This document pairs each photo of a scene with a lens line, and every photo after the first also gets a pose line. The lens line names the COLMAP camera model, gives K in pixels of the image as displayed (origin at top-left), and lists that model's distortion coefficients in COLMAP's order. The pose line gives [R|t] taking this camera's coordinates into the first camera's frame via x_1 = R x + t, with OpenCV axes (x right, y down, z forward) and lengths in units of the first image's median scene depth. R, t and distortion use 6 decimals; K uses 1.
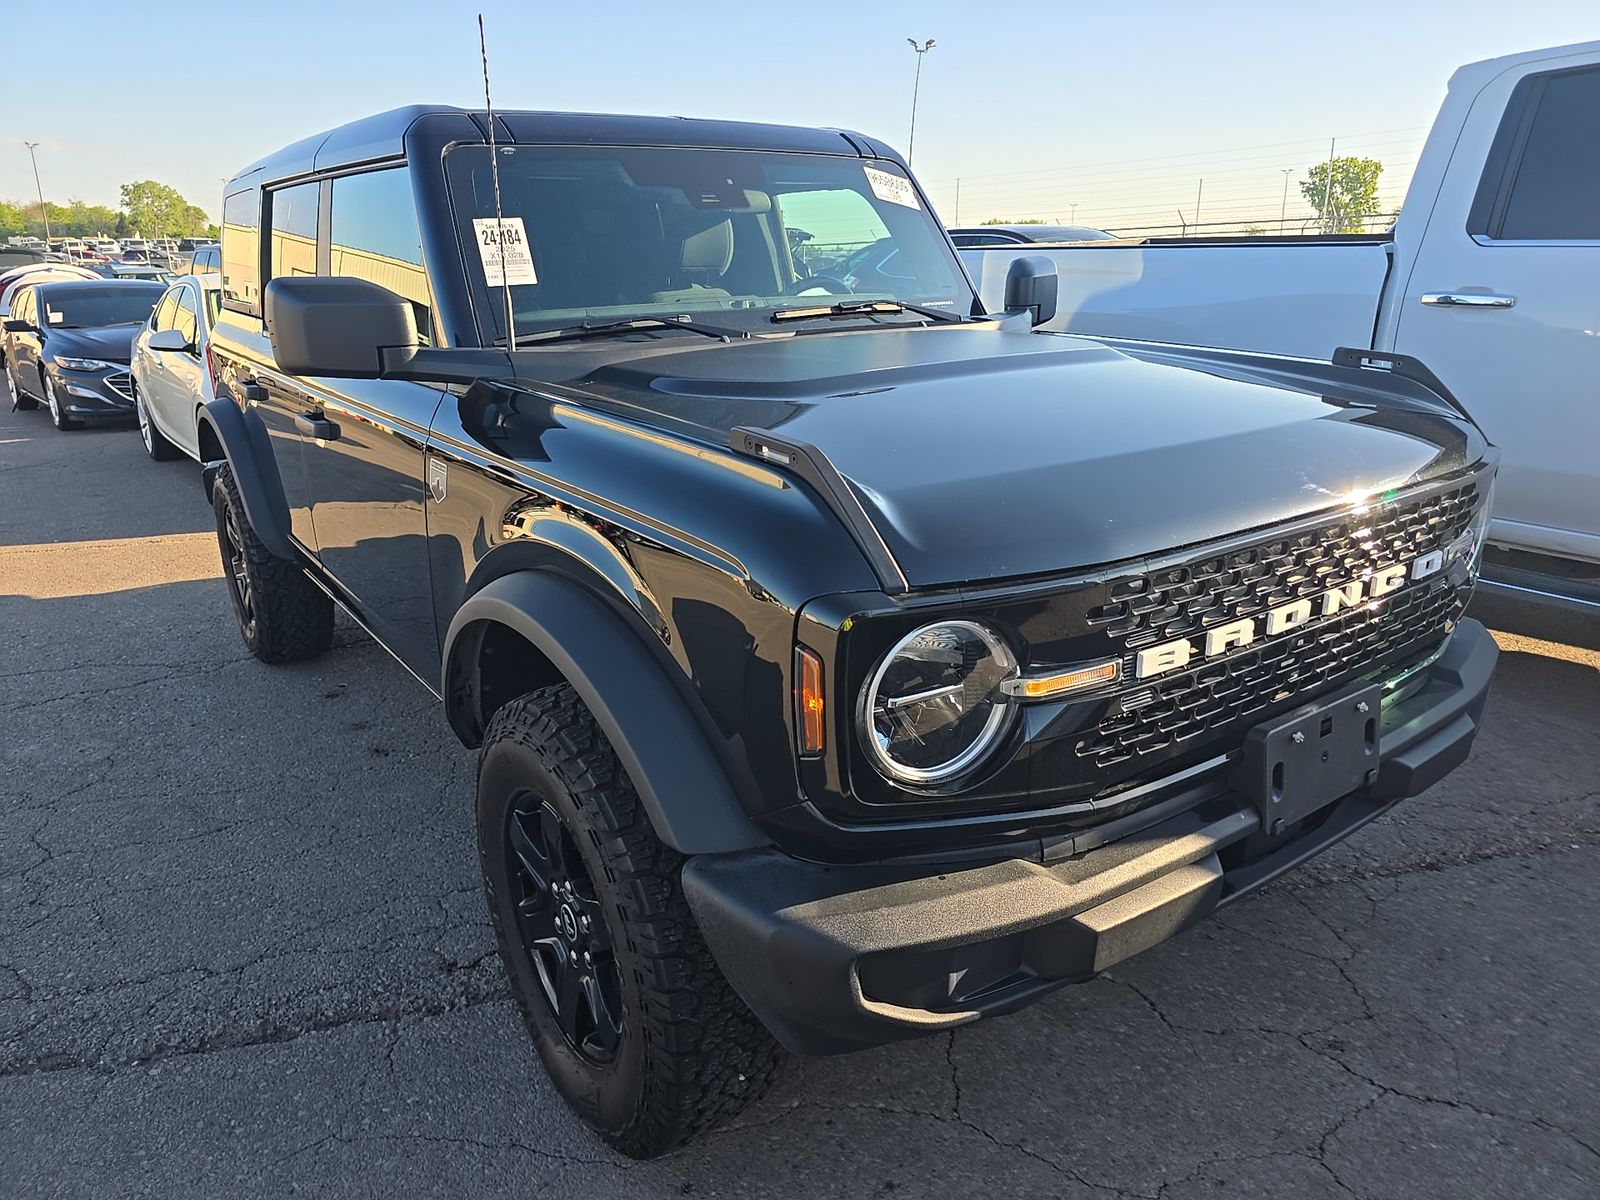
lens RADIAL K [[1061.9, 0, 800.0], [0, 1061.9, 600.0], [0, 0, 1]] dist [0.087830, -0.089739]
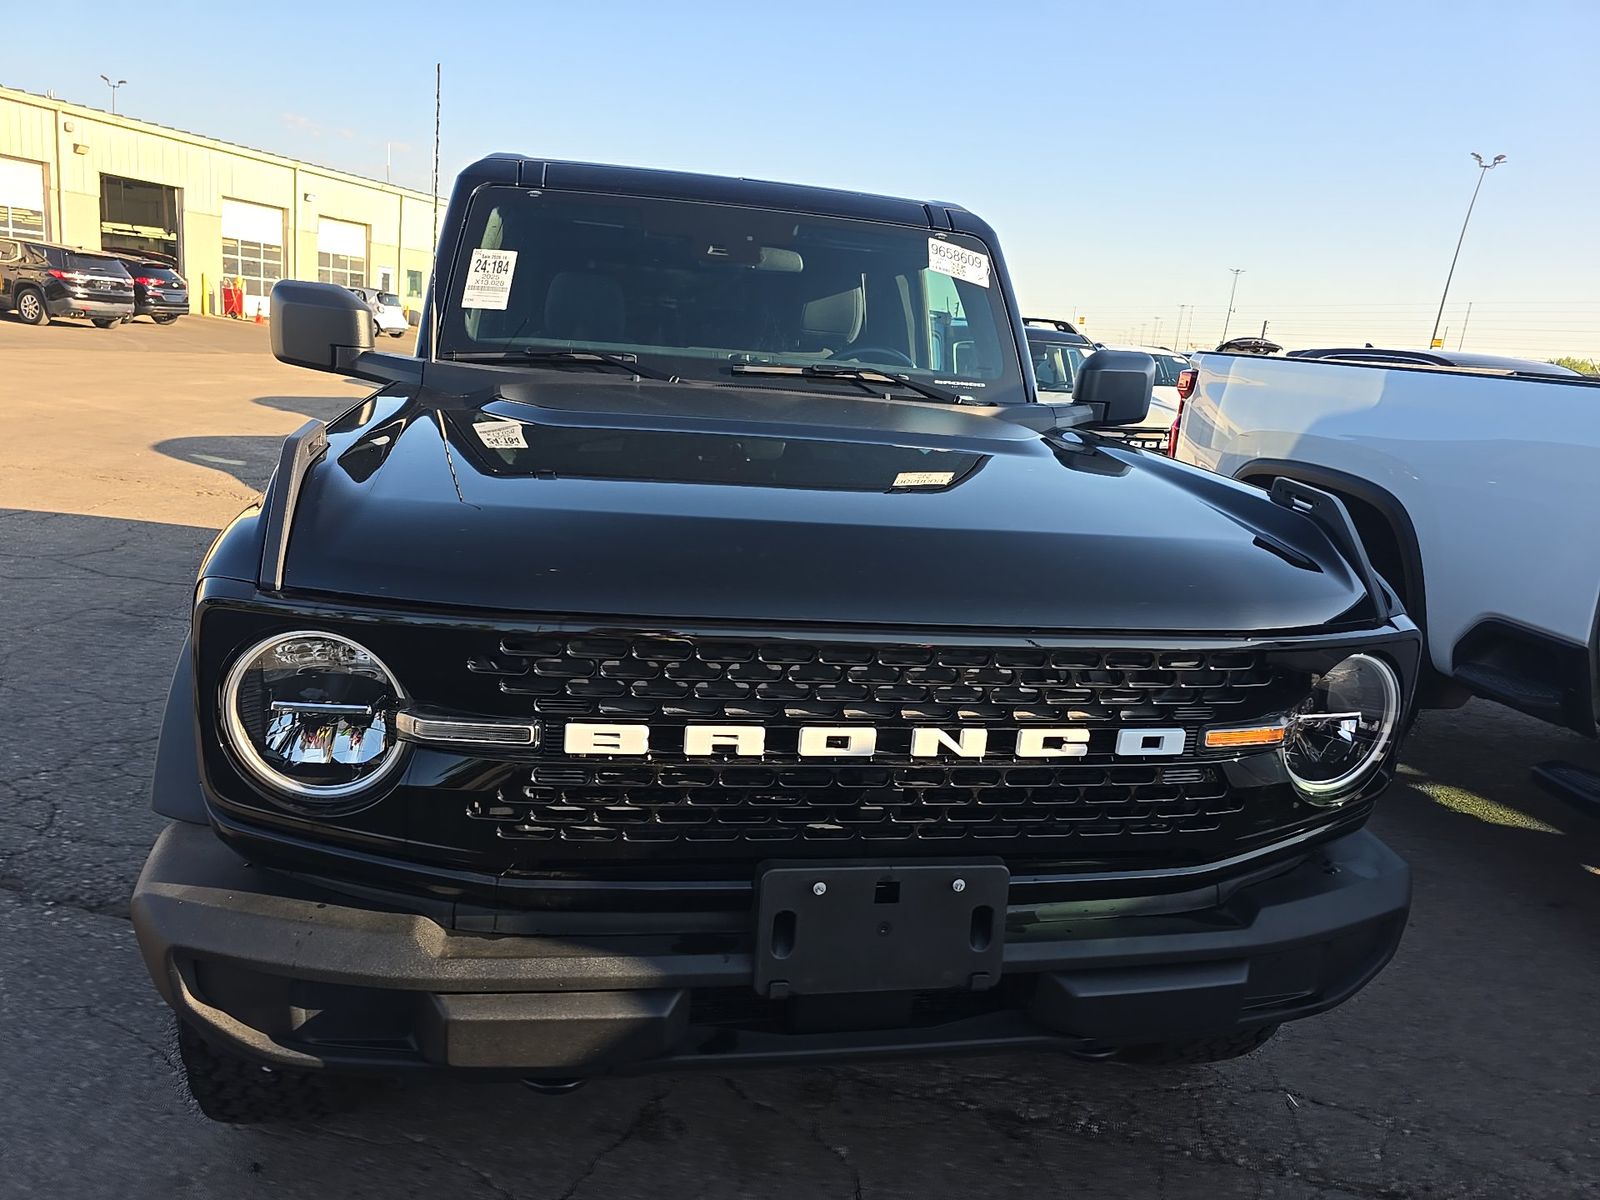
lens RADIAL K [[1061.9, 0, 800.0], [0, 1061.9, 600.0], [0, 0, 1]] dist [0.087830, -0.089739]
pose [[0.902453, 0.192580, -0.385347, 0.504114], [-0.222767, 0.974250, -0.034814, -0.039167], [0.368720, 0.117260, 0.922115, 0.148973]]
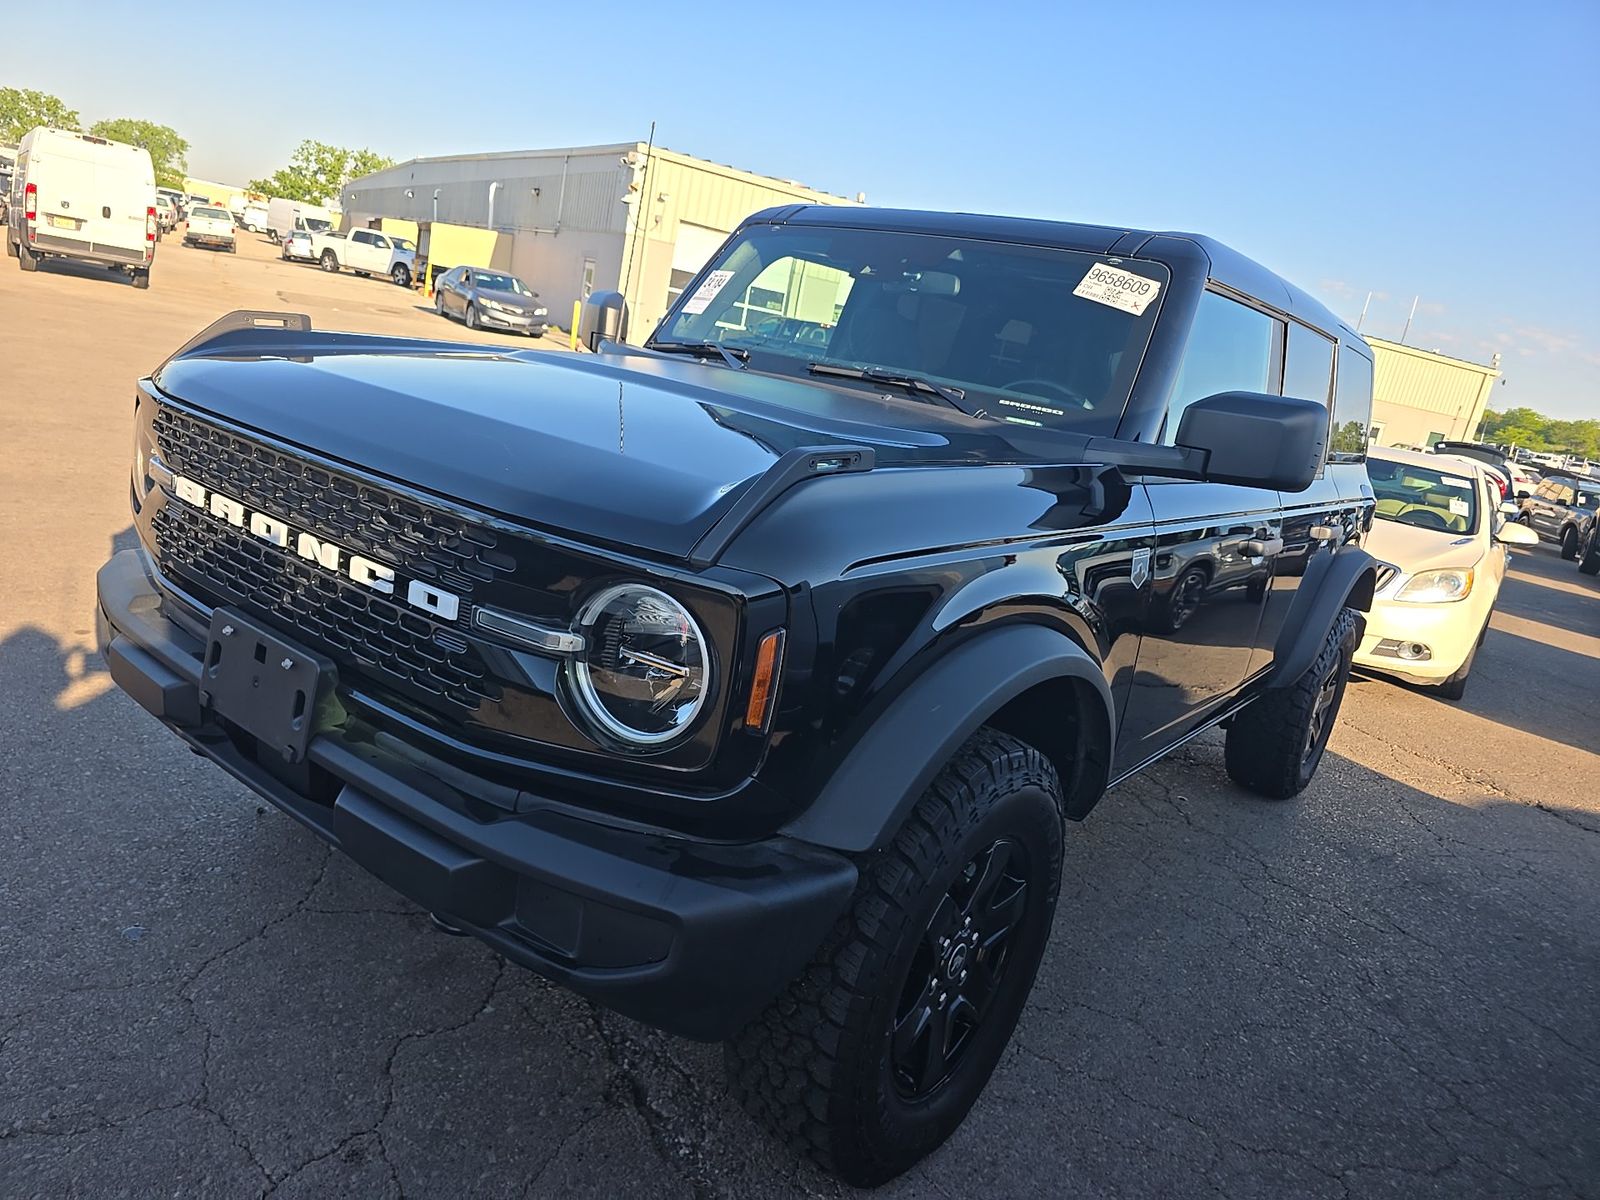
lens RADIAL K [[1061.9, 0, 800.0], [0, 1061.9, 600.0], [0, 0, 1]] dist [0.087830, -0.089739]
pose [[0.290067, 0.287218, -0.912889, 1.133982], [-0.459050, 0.878756, 0.130617, -0.216217], [0.839723, 0.381174, 0.386746, 0.735808]]
